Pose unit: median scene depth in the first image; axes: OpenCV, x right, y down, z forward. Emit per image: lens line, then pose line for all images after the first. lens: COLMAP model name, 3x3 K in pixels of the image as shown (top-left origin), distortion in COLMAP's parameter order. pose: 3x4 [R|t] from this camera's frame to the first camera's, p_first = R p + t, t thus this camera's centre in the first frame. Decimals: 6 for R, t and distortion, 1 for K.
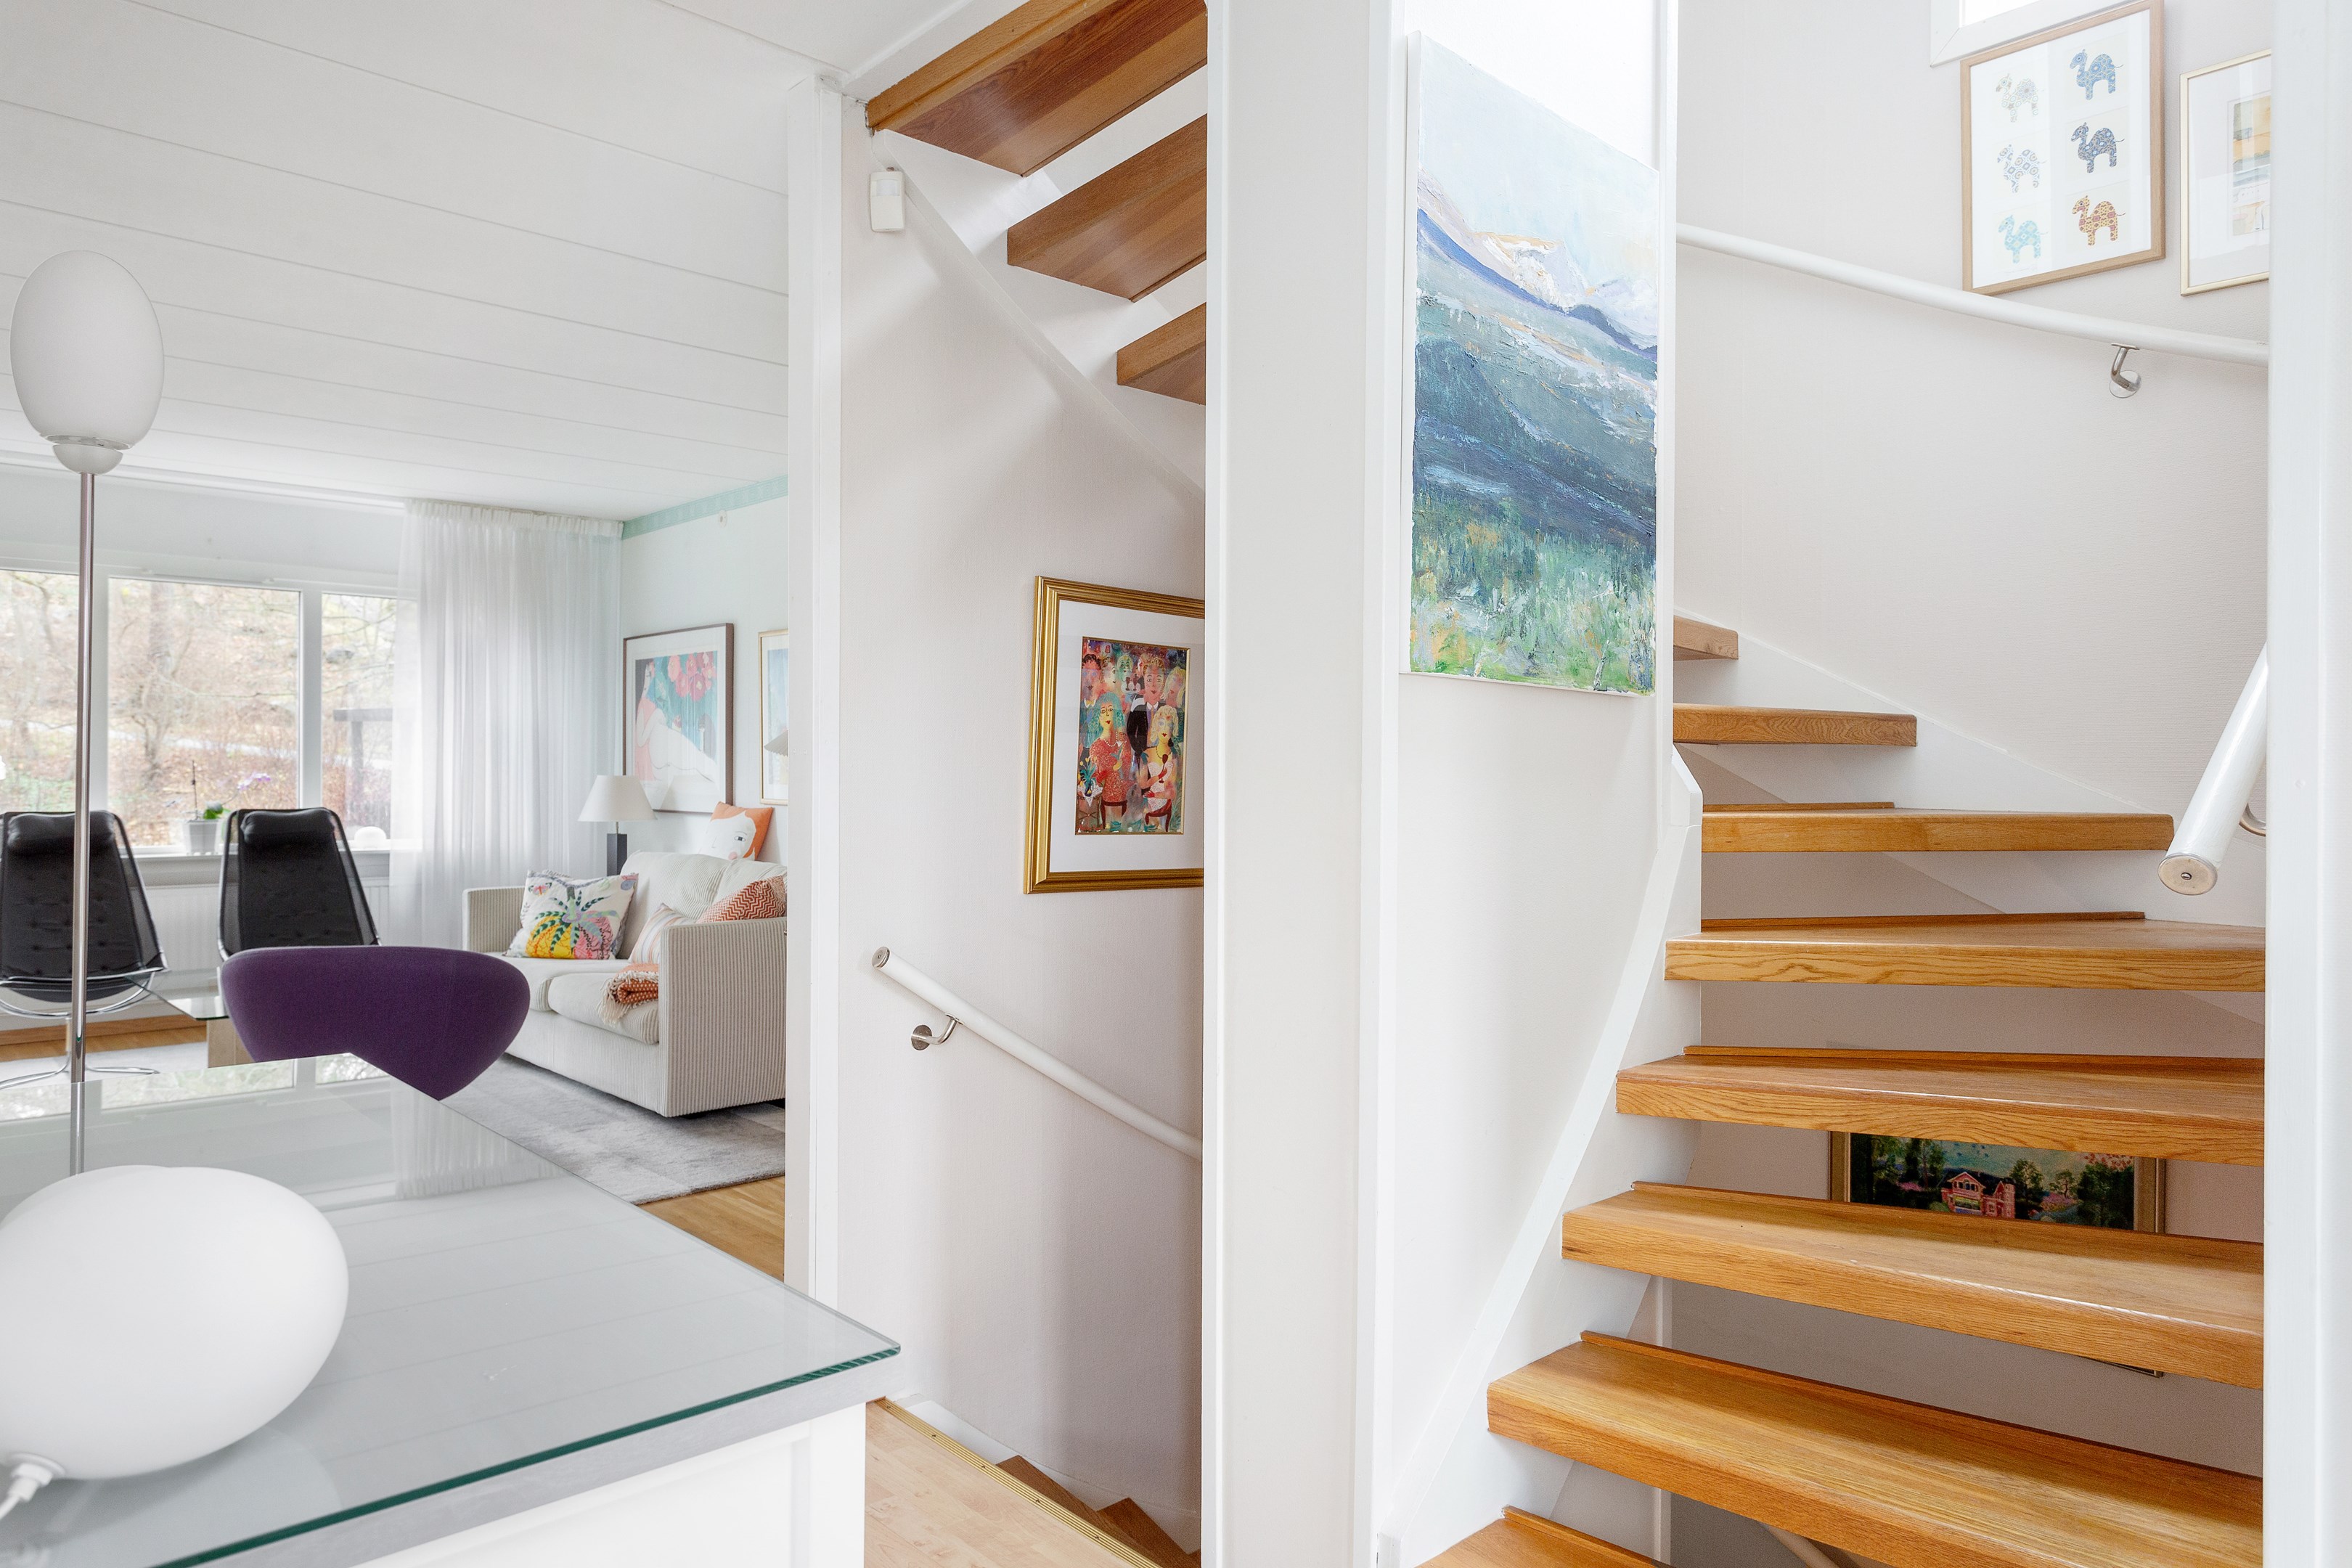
lens RADIAL K [[1486.8, 0, 1175.4], [0, 1486.8, 771.0], [0, 0, 1]] dist [-0.034177, -0.000736]
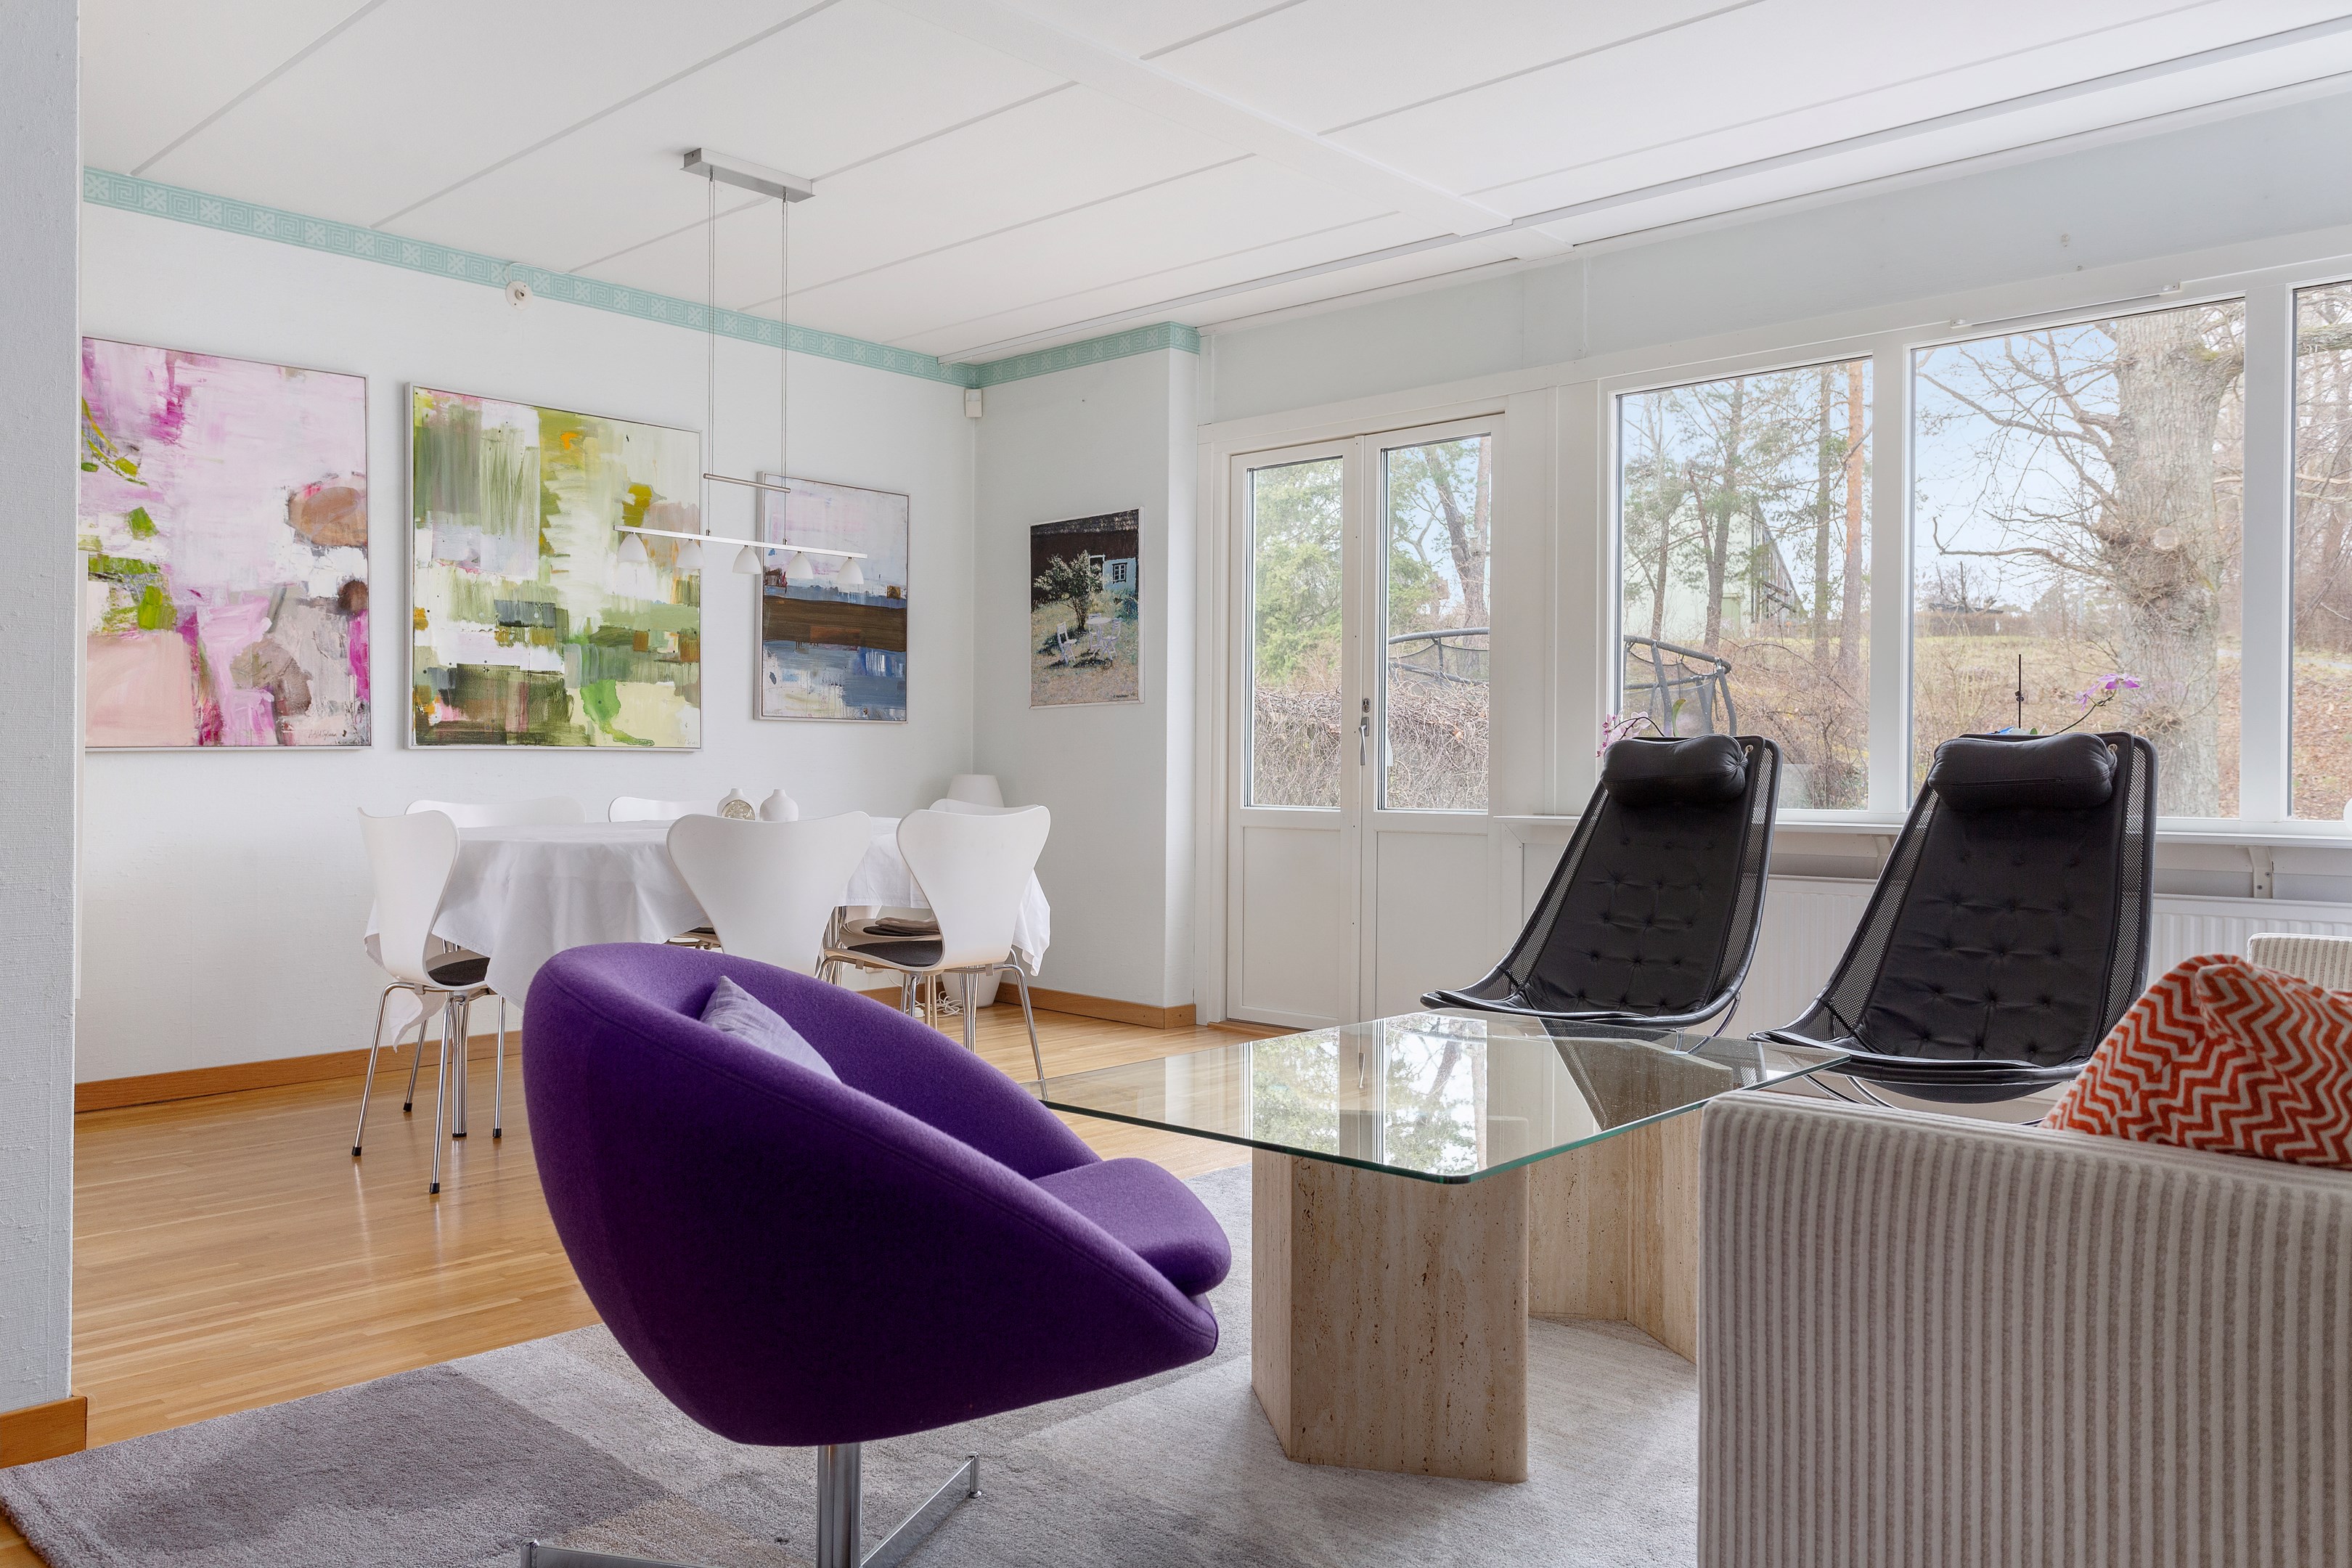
lens RADIAL K [[1804.1, 0, 1170.2], [0, 1804.1, 786.8], [0, 0, 1]] dist [0.003288, 0.009797]
pose [[0.064175, 0.005877, -0.997921, -0.038279], [-0.004243, 0.999975, 0.005616, 0.039770], [0.997930, 0.003874, 0.064199, 0.669708]]
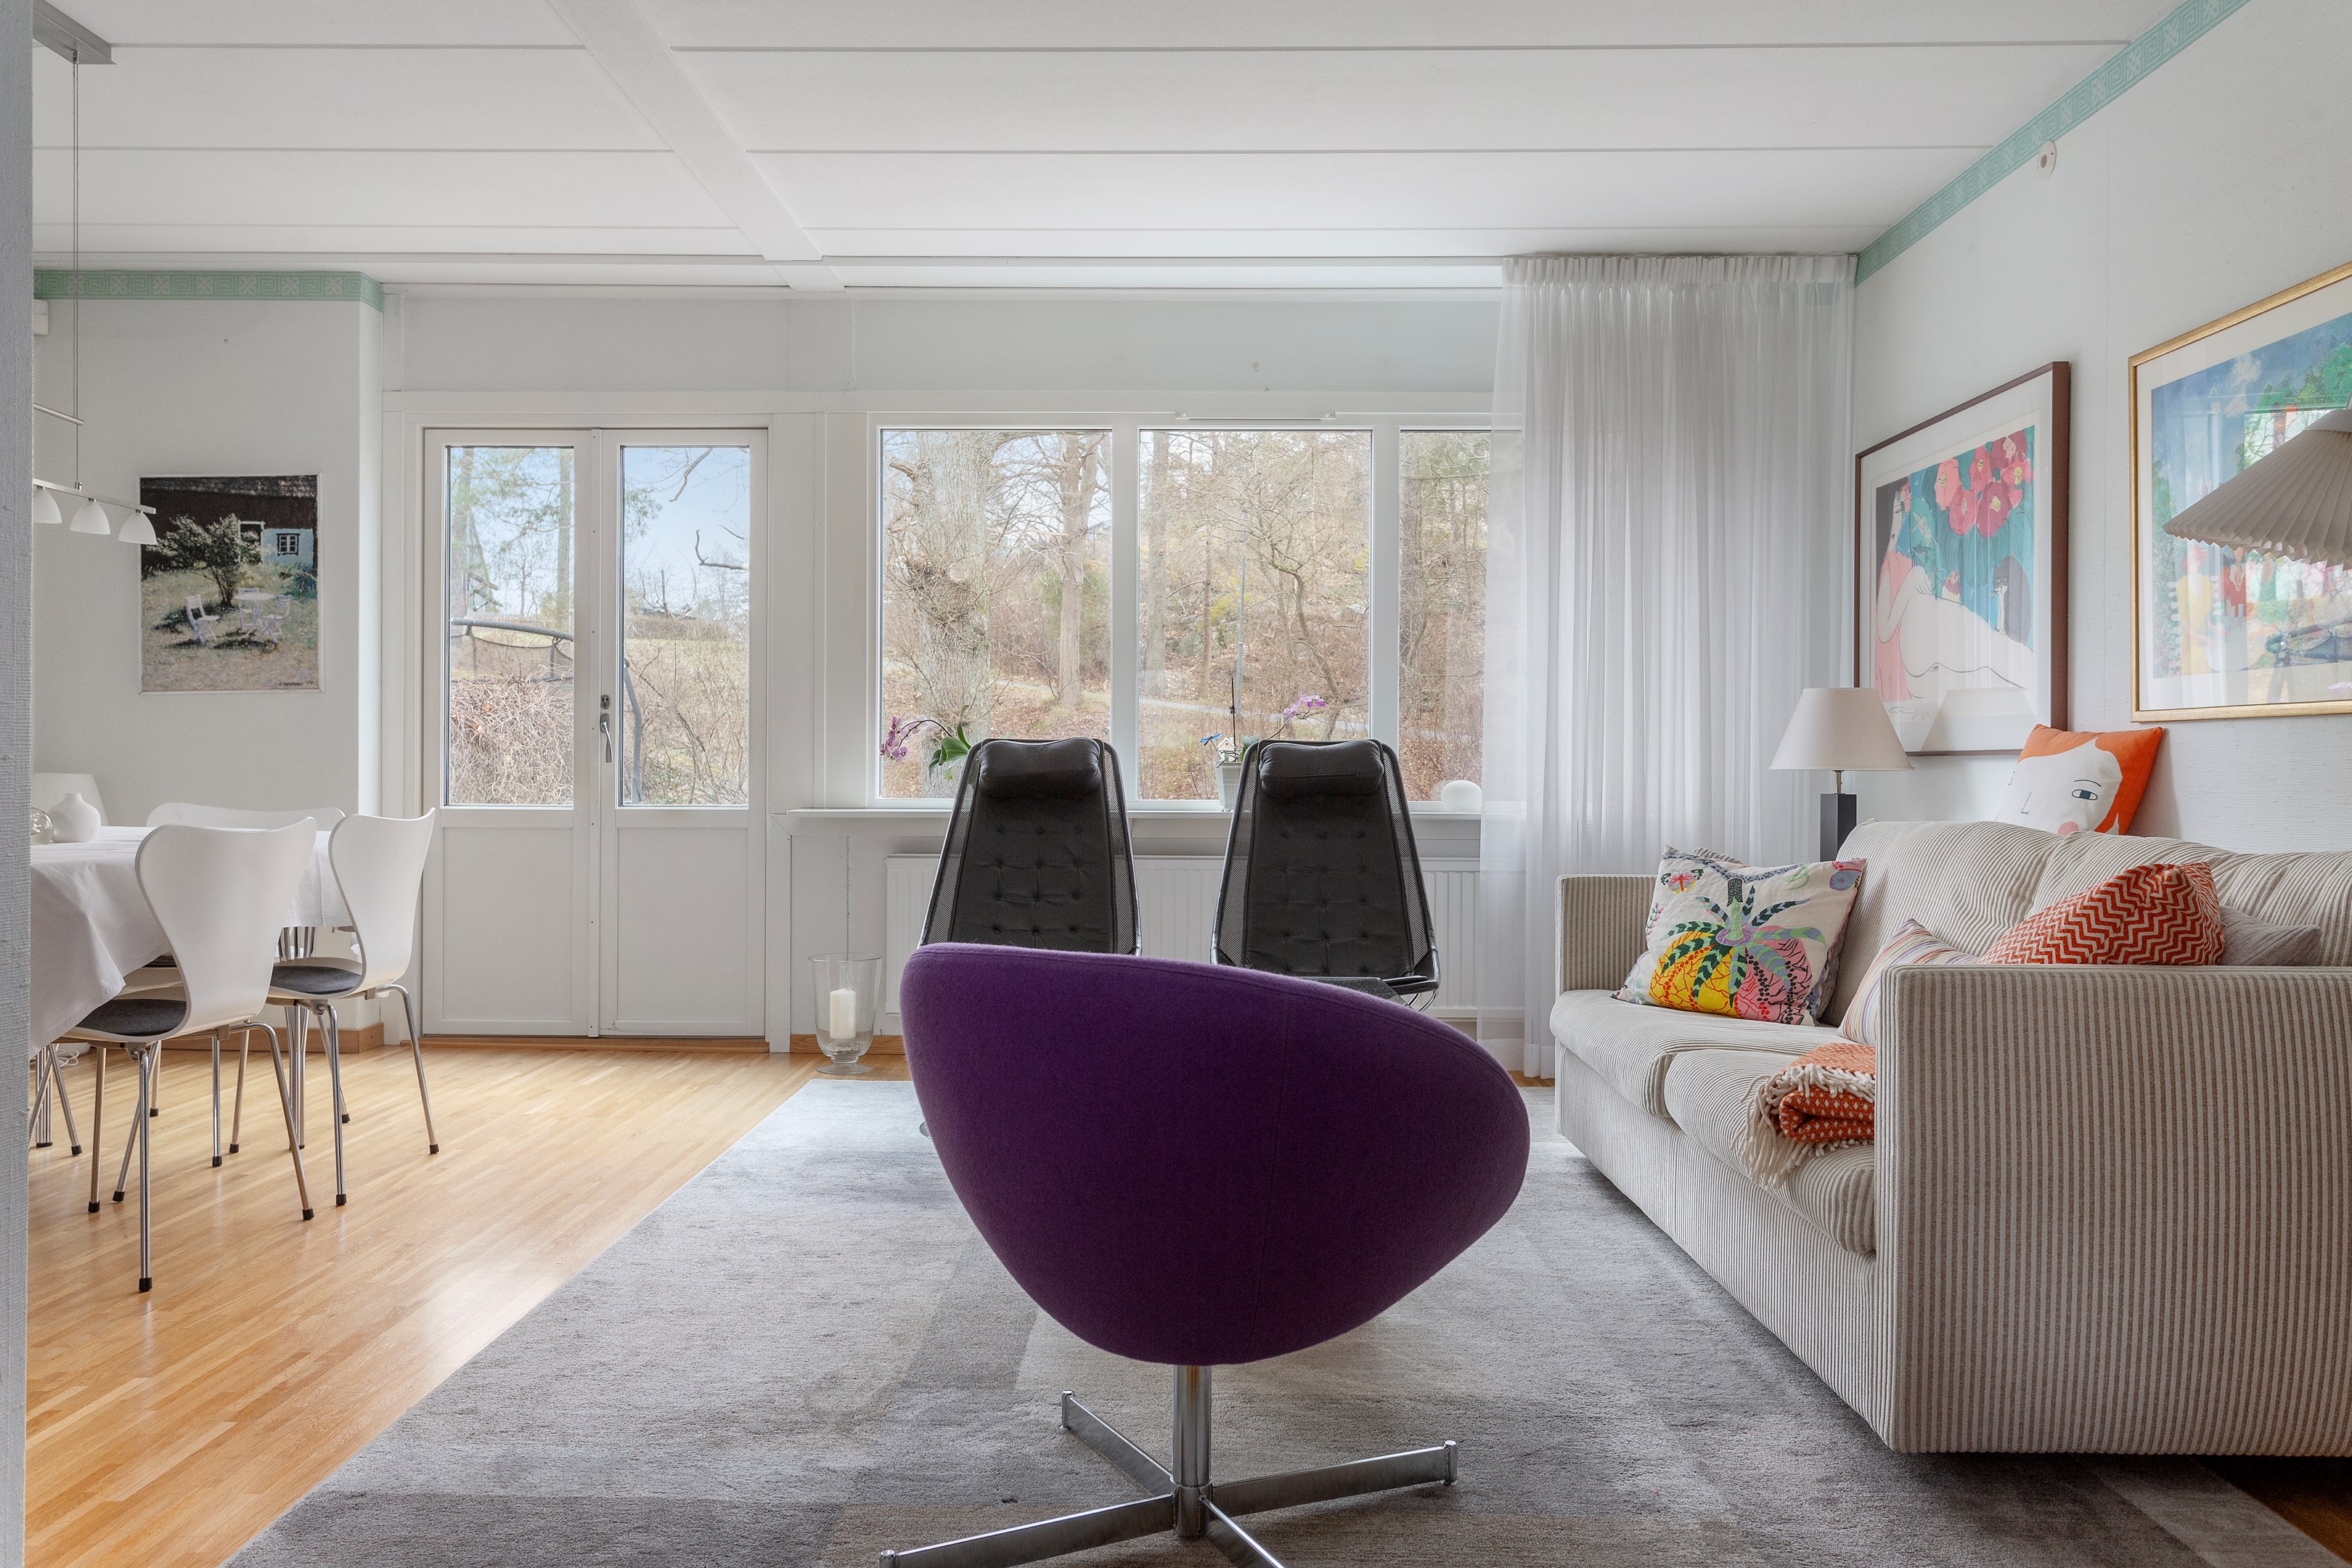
lens RADIAL K [[1804.1, 0, 1159.2], [0, 1804.1, 787.0], [0, 0, 1]] dist [0.003288, 0.009797]
pose [[0.732254, 0.005392, -0.681010, -0.116183], [0.000102, 0.999968, 0.008028, 0.038818], [0.681031, -0.005948, 0.732230, 0.372936]]
